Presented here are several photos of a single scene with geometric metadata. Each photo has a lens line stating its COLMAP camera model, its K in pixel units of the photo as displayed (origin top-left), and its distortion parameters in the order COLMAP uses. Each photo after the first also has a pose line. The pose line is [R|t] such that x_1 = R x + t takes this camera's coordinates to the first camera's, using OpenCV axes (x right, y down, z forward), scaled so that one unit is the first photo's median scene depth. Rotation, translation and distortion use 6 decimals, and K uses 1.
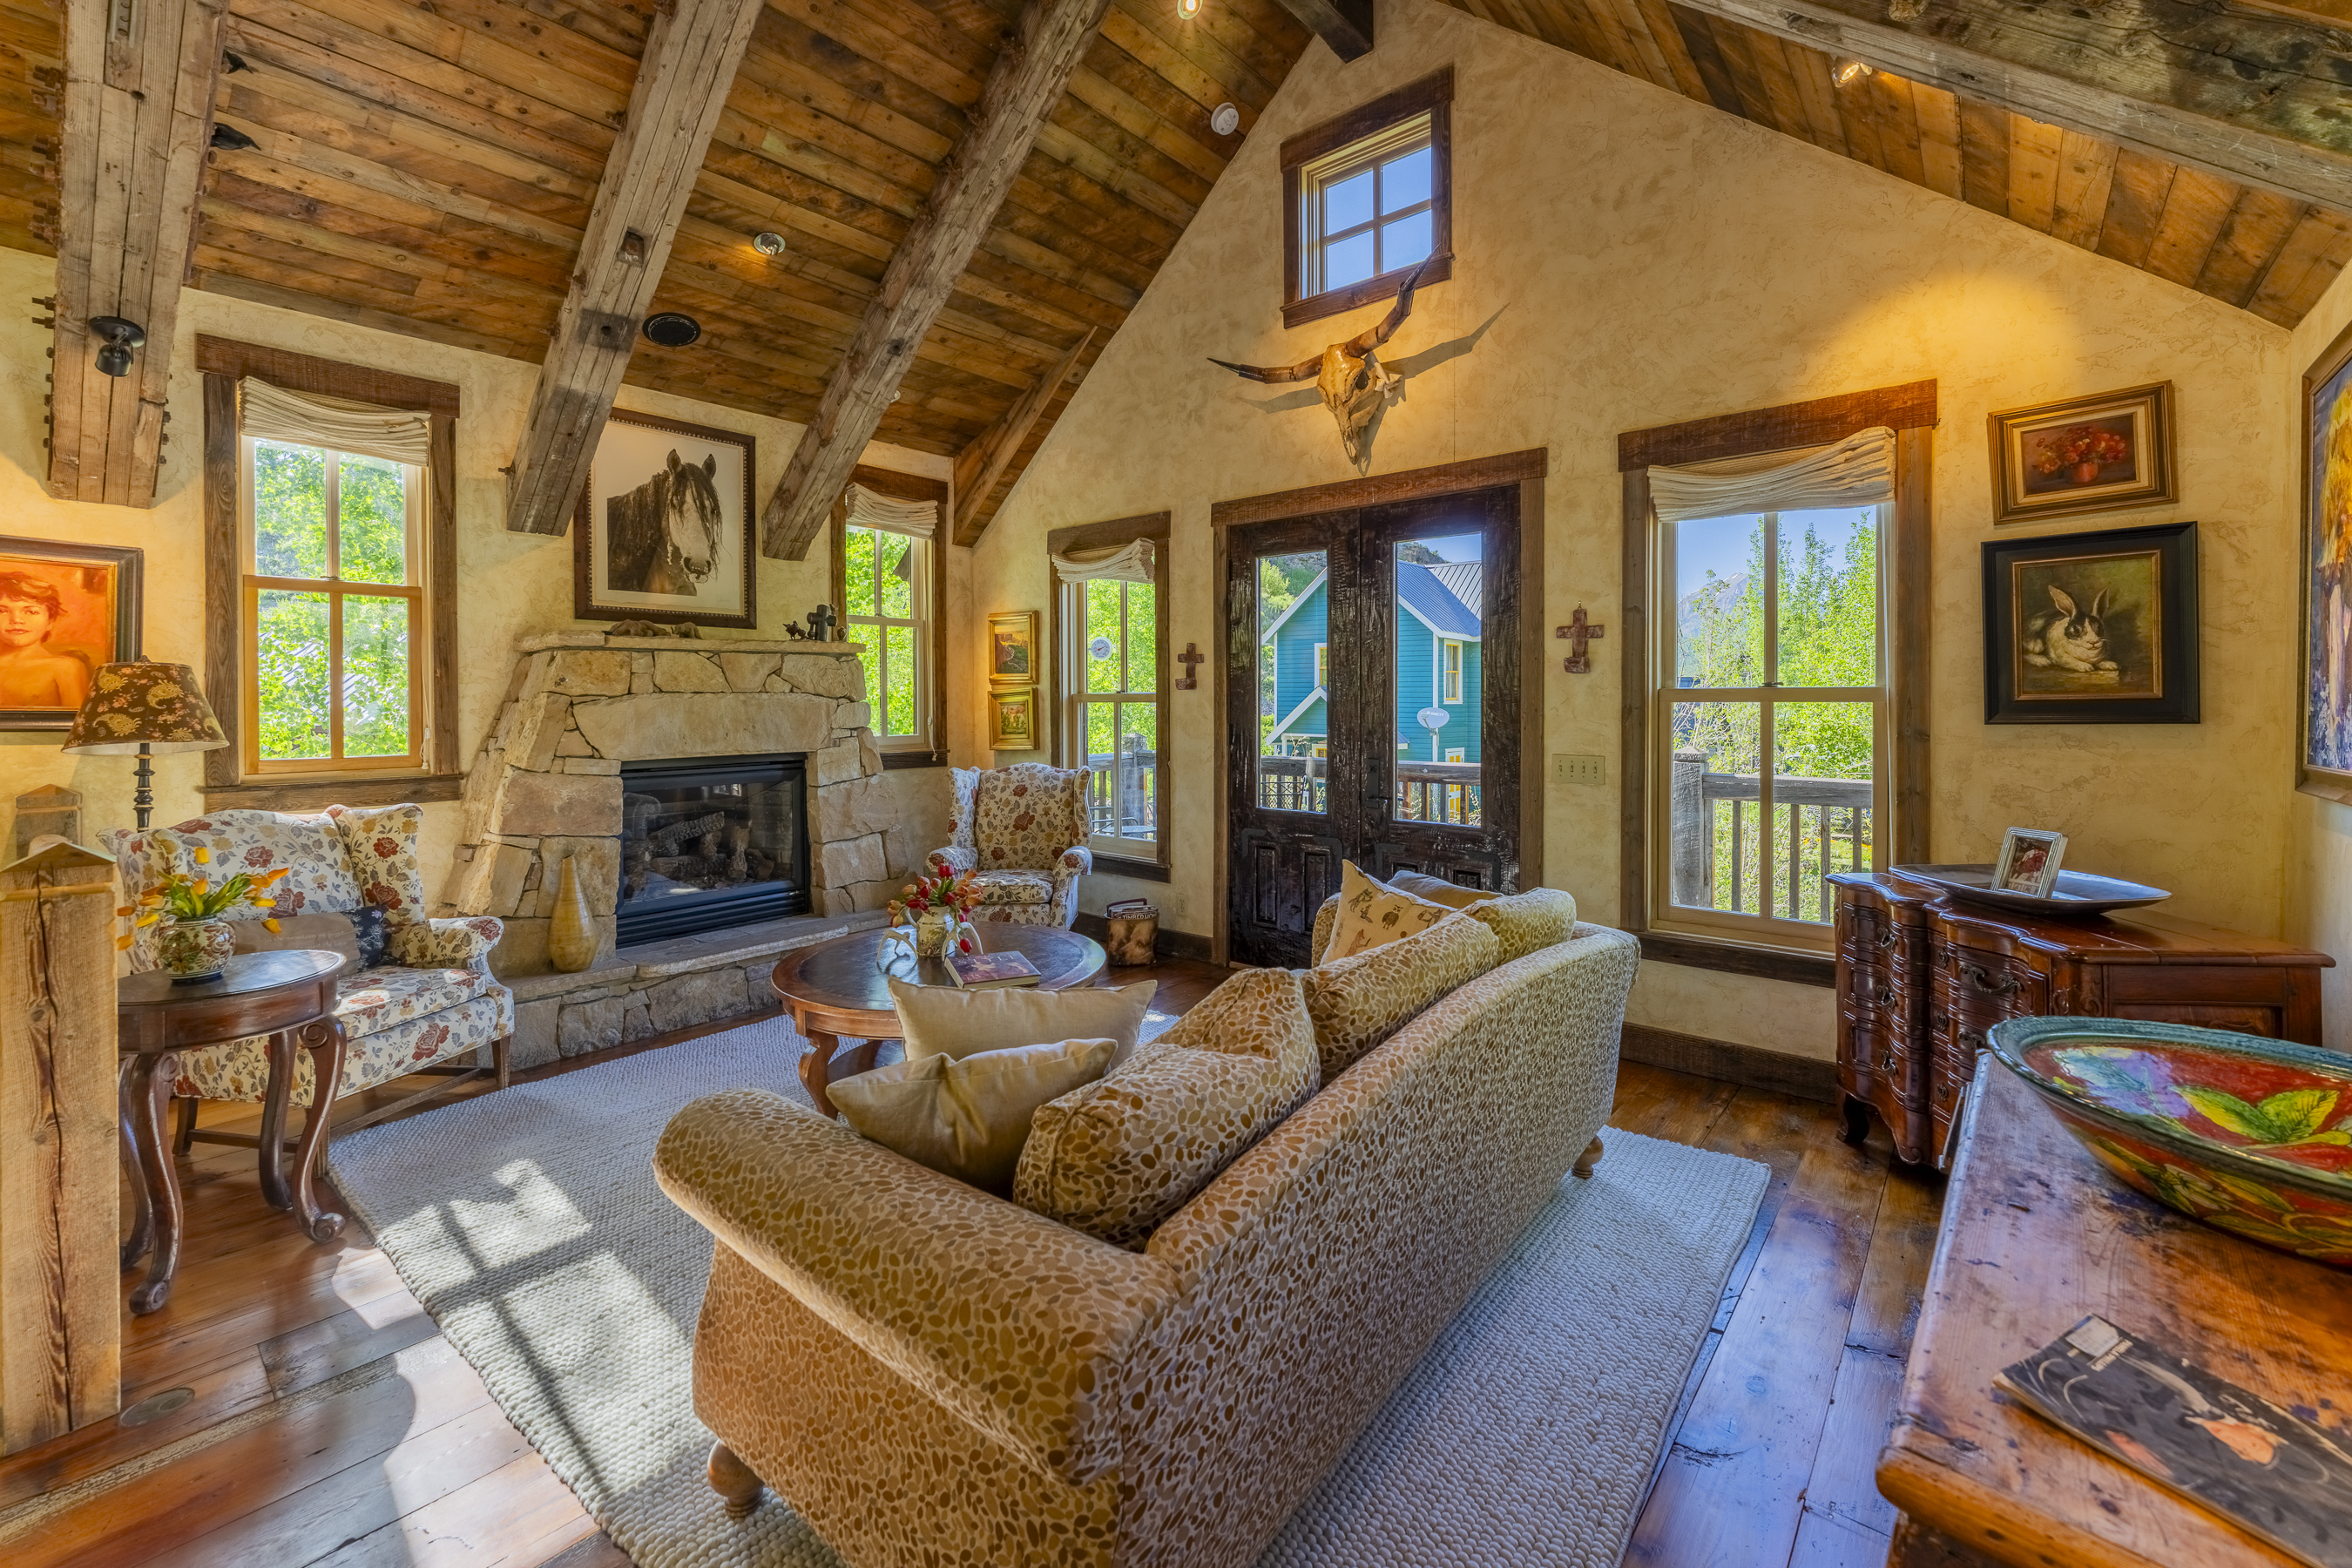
lens RADIAL K [[972.2, 0, 1172.5], [0, 972.2, 711.6], [0, 0, 1]] dist [-0.001701, -0.000506]
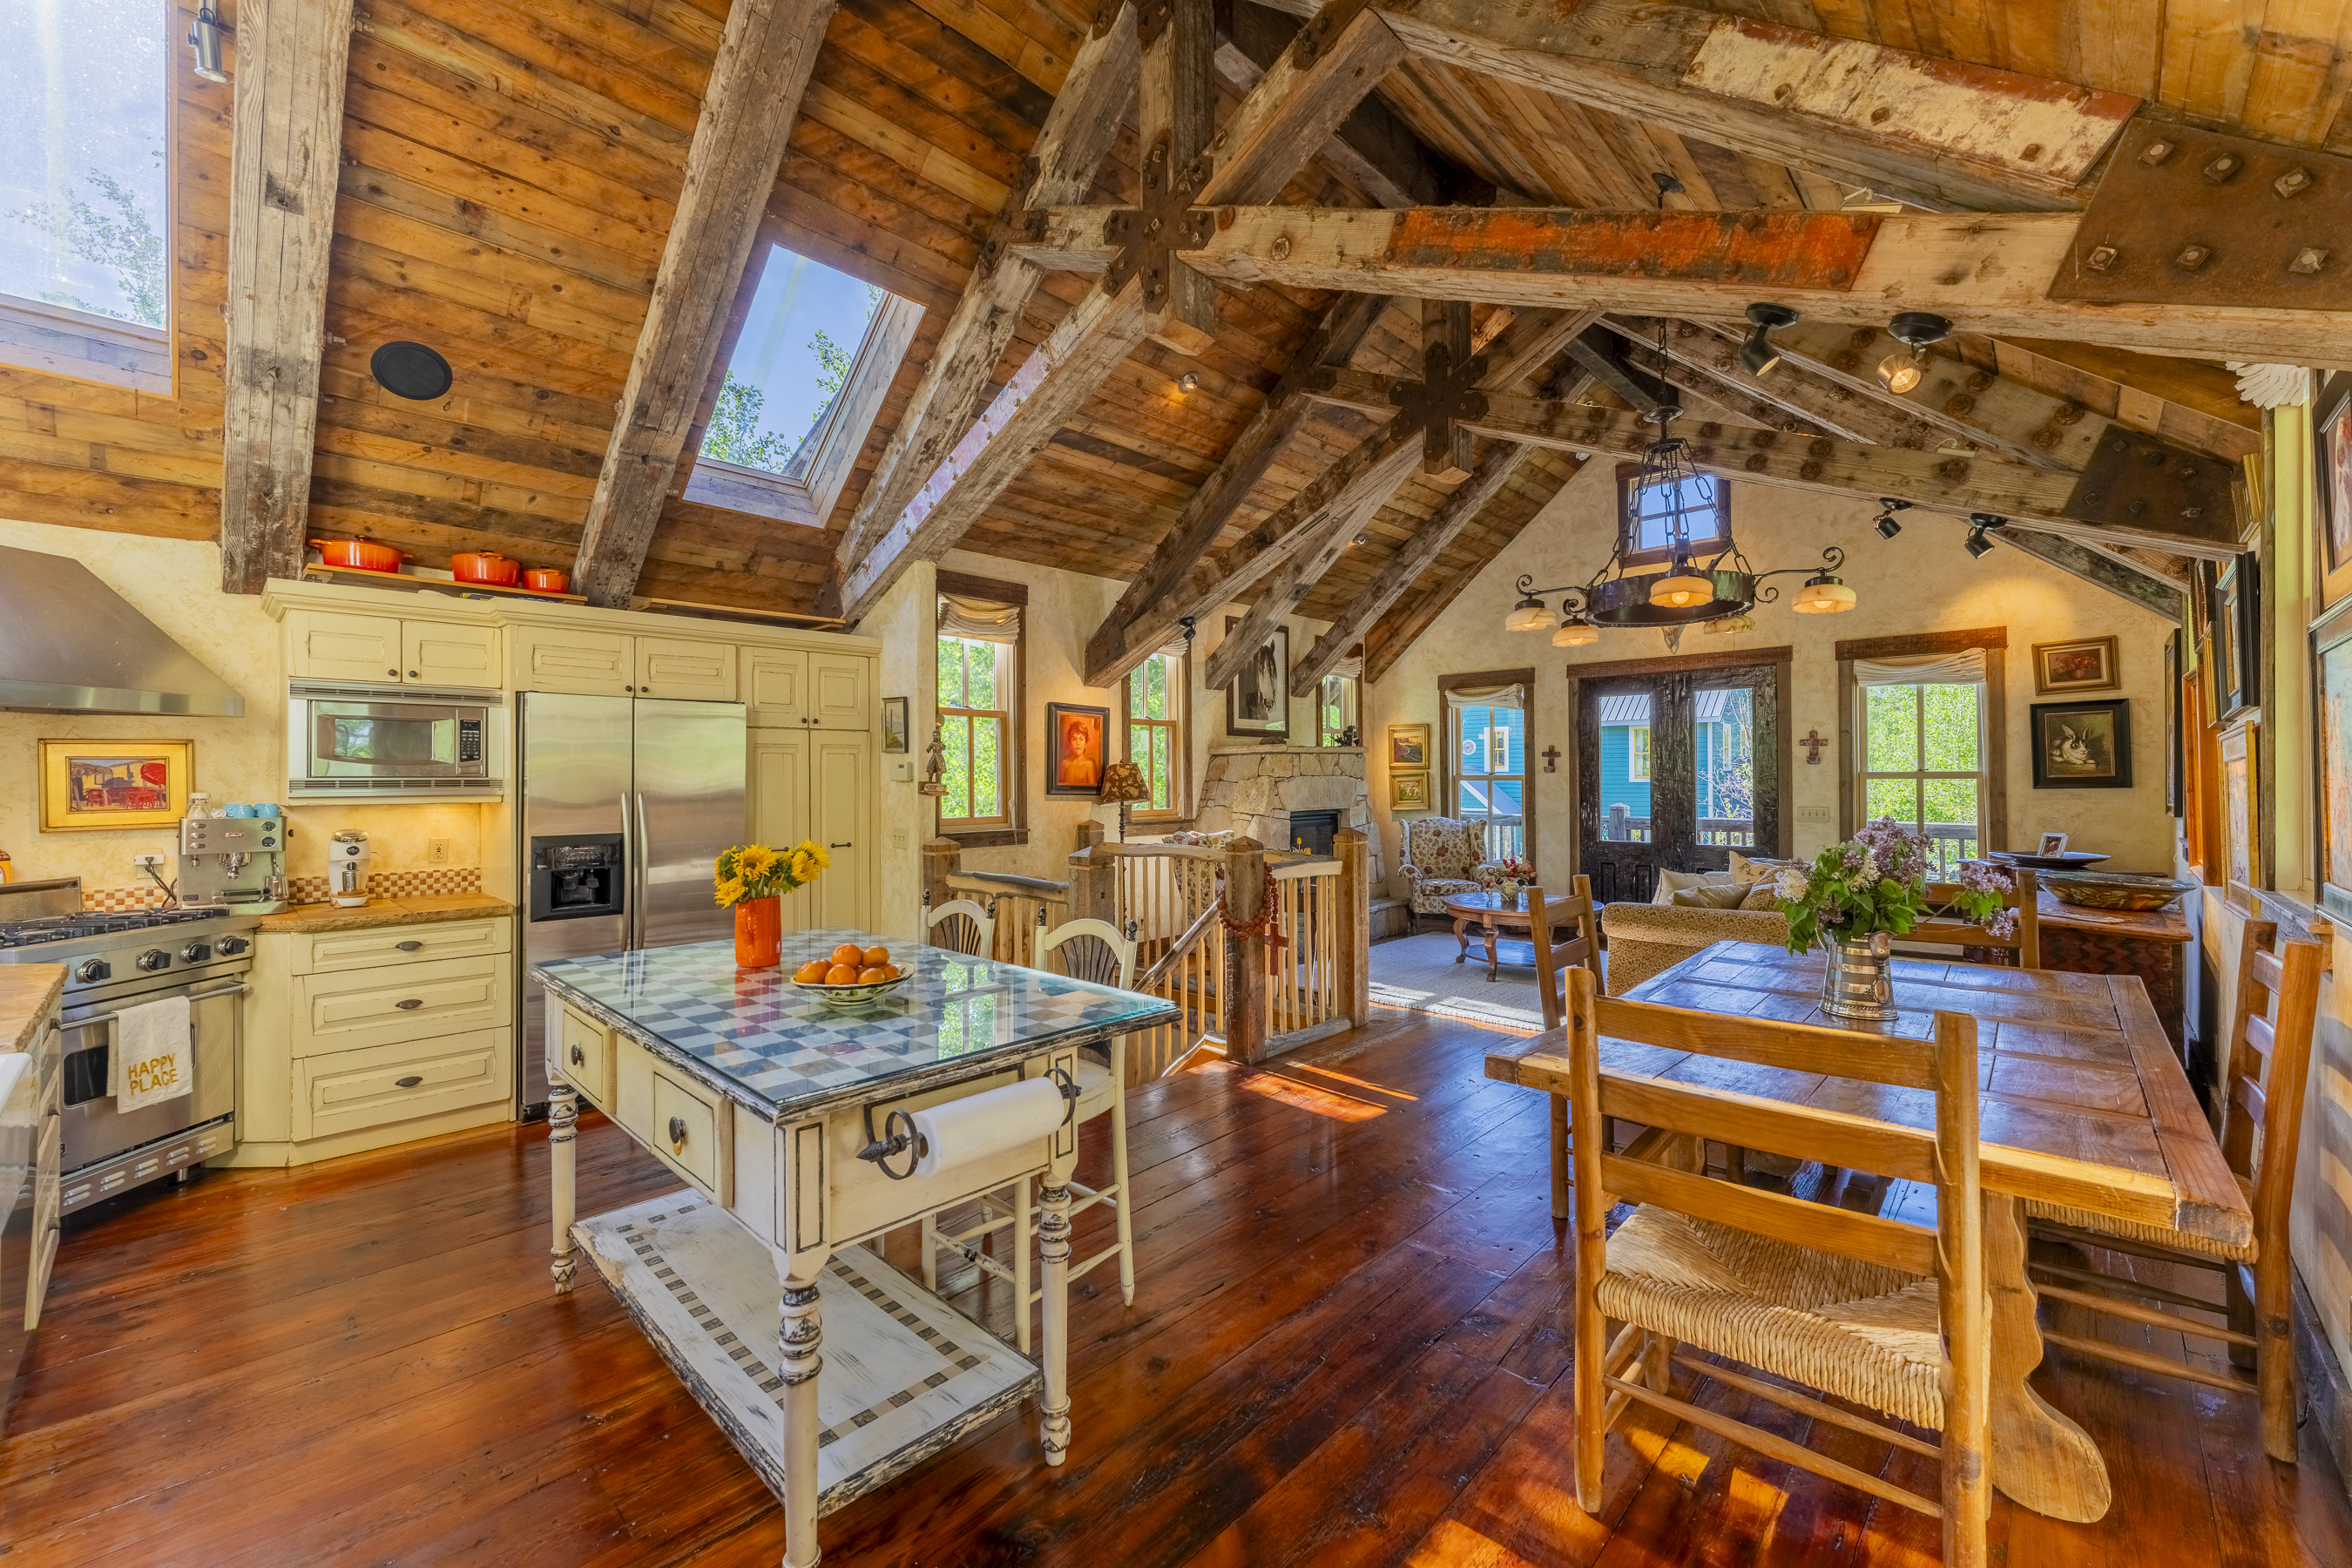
lens RADIAL K [[948.6, 0, 1170.4], [0, 948.6, 772.1], [0, 0, 1]] dist [-0.001155, -0.000194]
pose [[0.998383, -0.003742, -0.056720, -0.675133], [0.002678, 0.999819, -0.018819, 0.007571], [0.056780, 0.018637, 0.998213, -0.854363]]
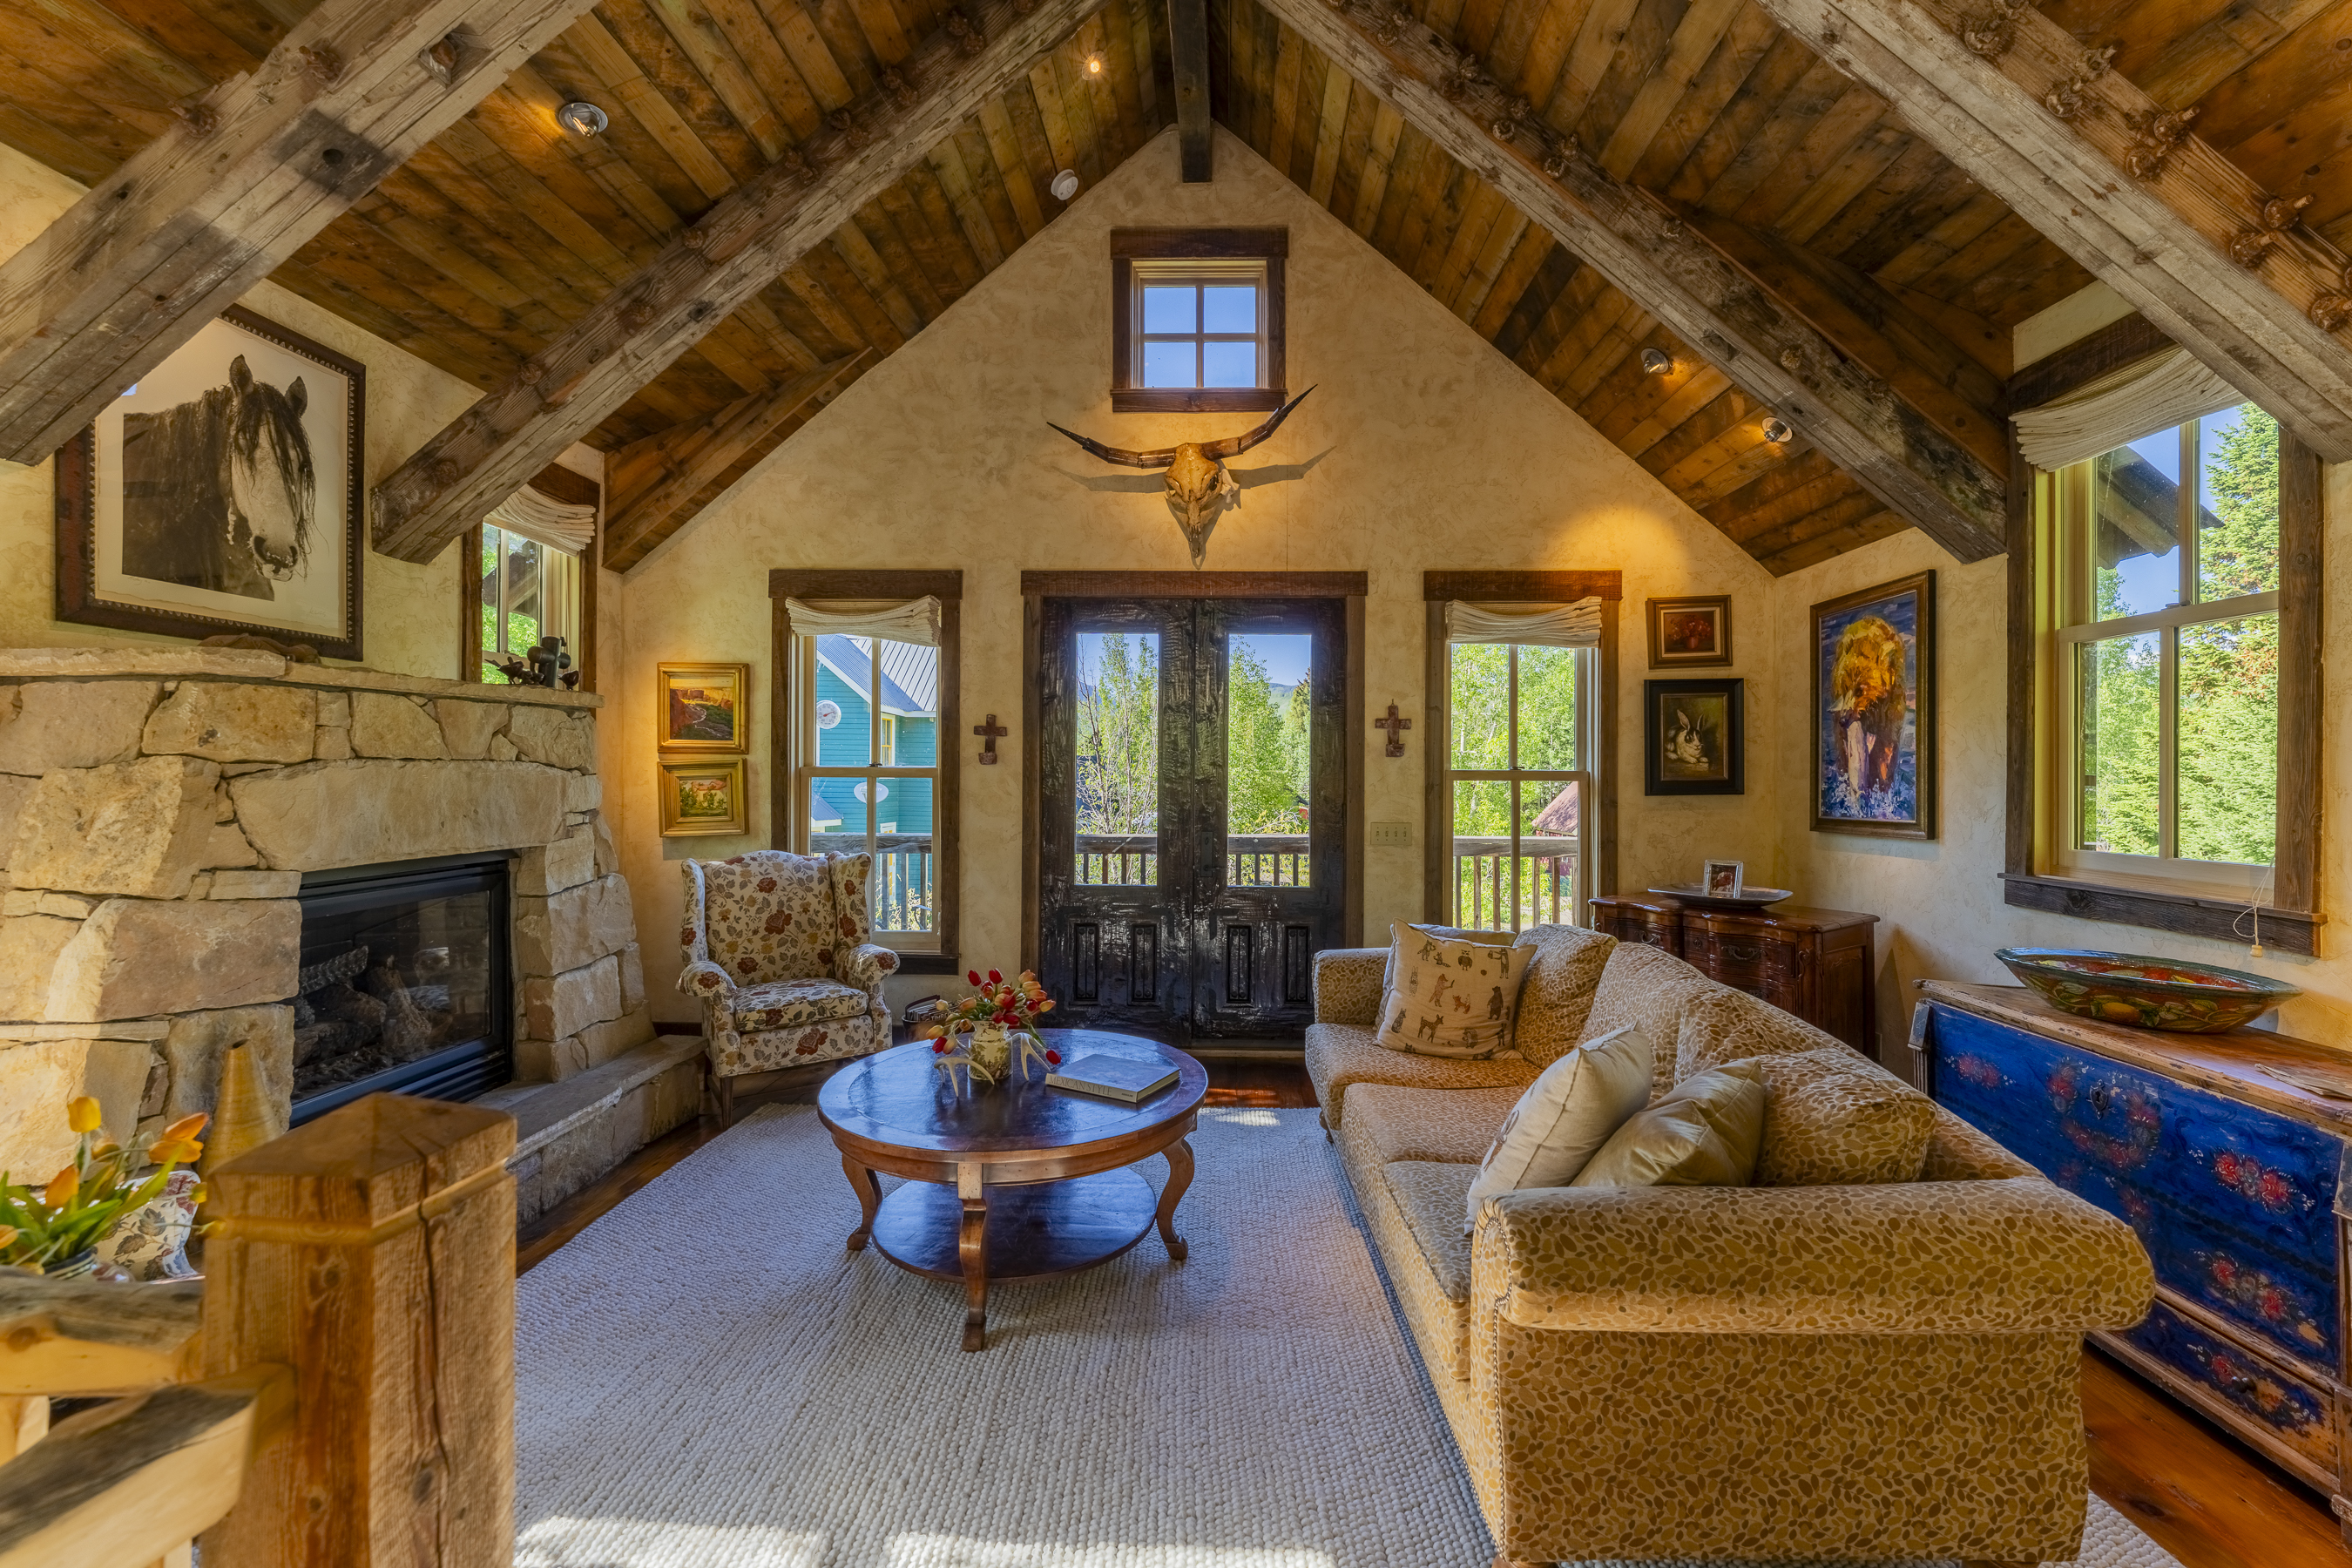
lens RADIAL K [[960.7, 0, 1210.9], [0, 960.7, 772.1], [0, 0, 1]] dist [-0.001334, -0.000333]
pose [[0.768917, 0.008675, 0.639289, -0.498497], [0.000043, 0.999907, -0.013620, -0.002823], [-0.639348, 0.010500, 0.768846, 0.183770]]
